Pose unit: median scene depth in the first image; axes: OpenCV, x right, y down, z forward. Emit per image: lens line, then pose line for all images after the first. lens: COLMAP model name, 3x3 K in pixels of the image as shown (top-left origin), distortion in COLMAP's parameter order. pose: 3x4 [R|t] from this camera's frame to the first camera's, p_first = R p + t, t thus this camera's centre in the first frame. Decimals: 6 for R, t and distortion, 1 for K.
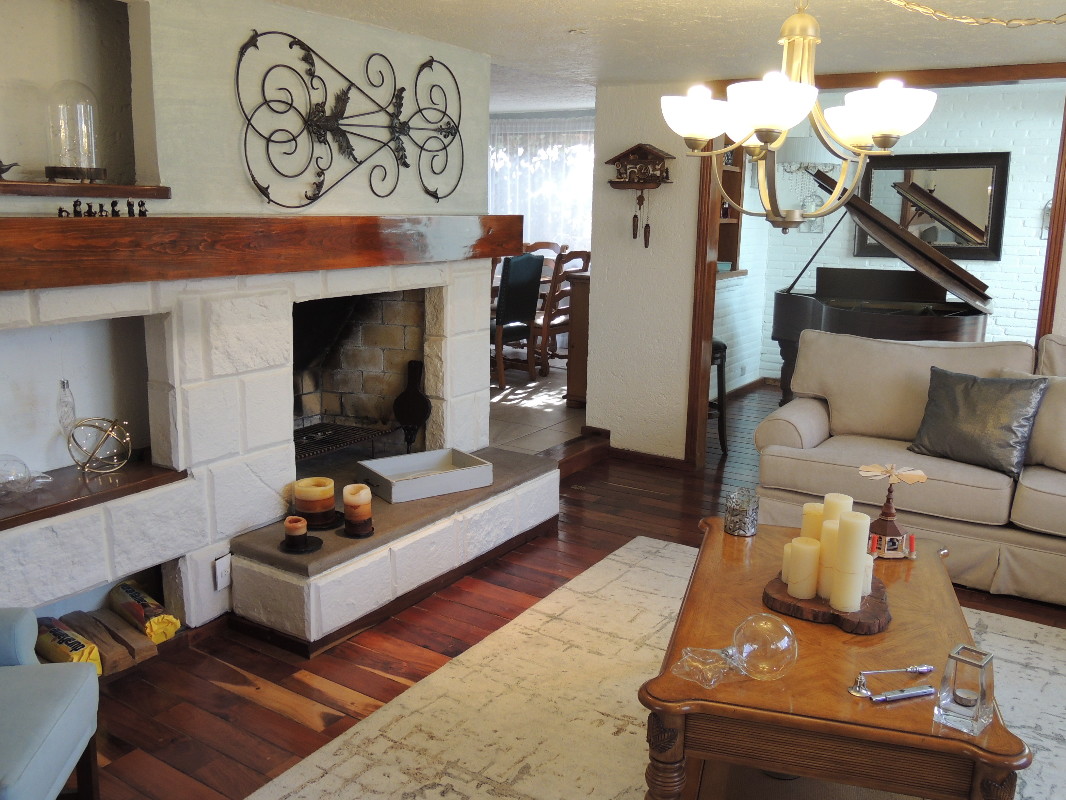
lens RADIAL K [[925.4, 0, 531.5], [0, 925.4, 394.7], [0, 0, 1]] dist [-0.046991, 0.002697]
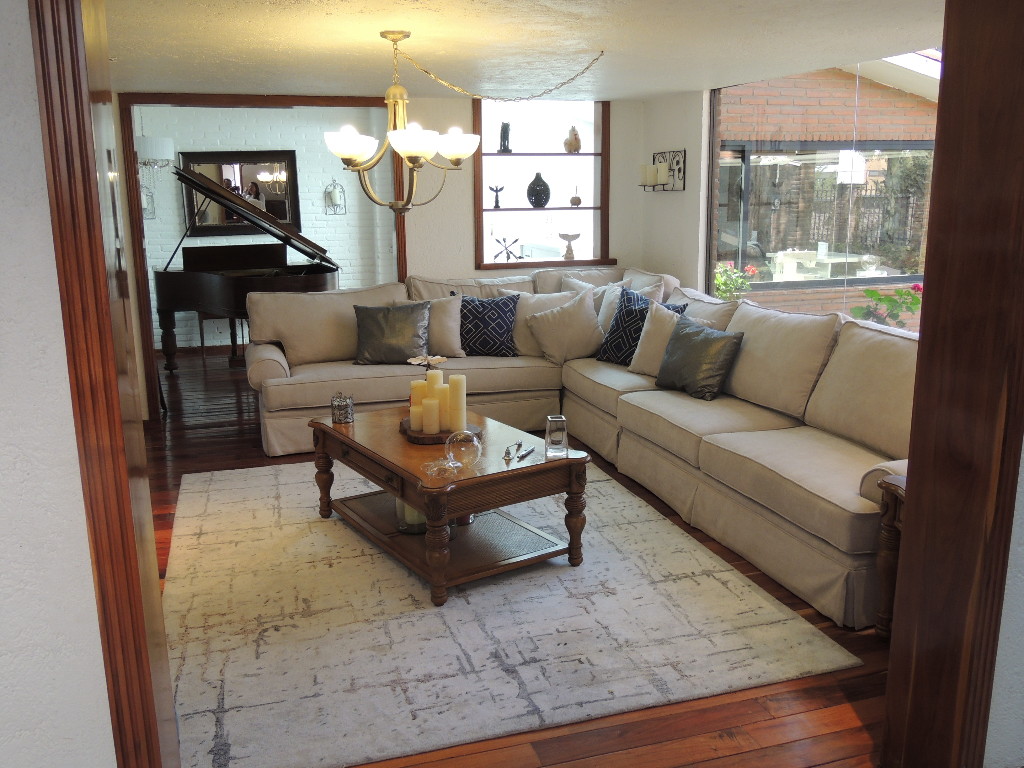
lens RADIAL K [[888.9, 0, 510.5], [0, 888.9, 383.7], [0, 0, 1]] dist [-0.046991, 0.002697]
pose [[0.648759, -0.186825, 0.737705, -0.660677], [0.176698, 0.979884, 0.092764, 0.005838], [-0.740196, 0.070170, 0.668720, -0.155493]]
